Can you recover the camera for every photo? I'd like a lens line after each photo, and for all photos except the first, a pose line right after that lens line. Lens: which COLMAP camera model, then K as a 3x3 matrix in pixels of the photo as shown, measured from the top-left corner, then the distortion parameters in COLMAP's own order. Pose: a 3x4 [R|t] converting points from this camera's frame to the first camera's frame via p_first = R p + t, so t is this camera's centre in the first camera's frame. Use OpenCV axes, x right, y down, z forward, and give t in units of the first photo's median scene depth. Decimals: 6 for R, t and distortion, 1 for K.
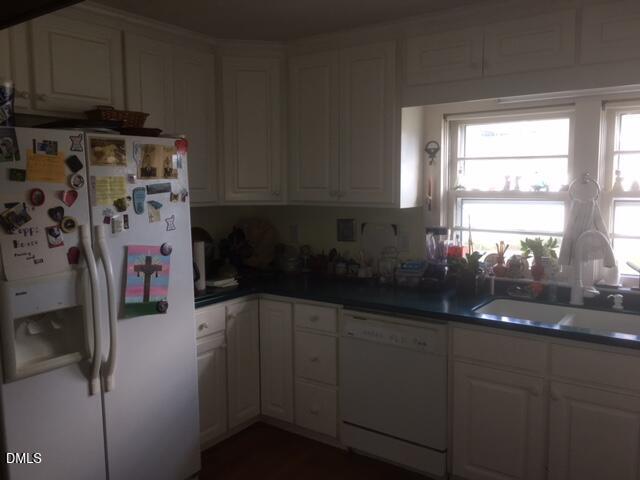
lens RADIAL K [[548.5, 0, 319.6], [0, 548.5, 239.4], [0, 0, 1]] dist [0.049654, -0.010712]
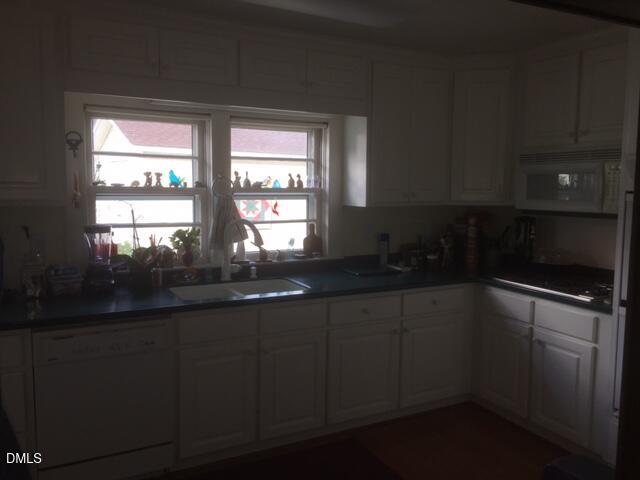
lens RADIAL K [[548.5, 0, 319.7], [0, 548.5, 240.4], [0, 0, 1]] dist [0.049654, -0.010712]
pose [[0.434345, -0.088792, 0.896359, -0.488097], [0.074717, 0.995252, 0.062383, -0.028265], [-0.897642, 0.039878, 0.438917, 0.255811]]
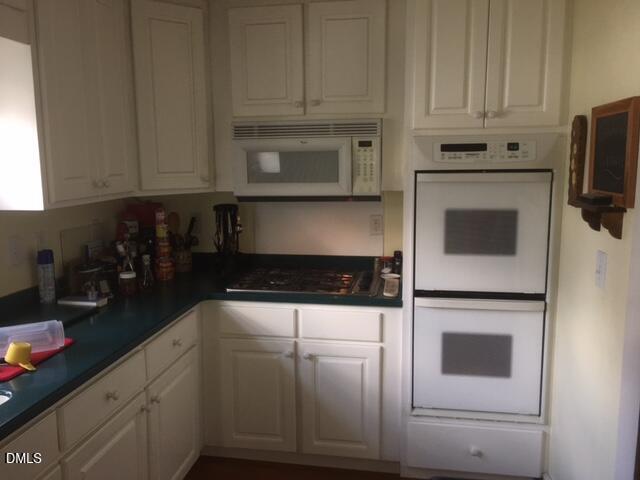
lens RADIAL K [[548.5, 0, 319.8], [0, 548.5, 239.6], [0, 0, 1]] dist [0.049654, -0.010712]
pose [[-0.446524, -0.126128, 0.885837, -0.367085], [0.094211, 0.977885, 0.186723, -0.044566], [-0.889798, 0.166832, -0.424767, 0.394155]]
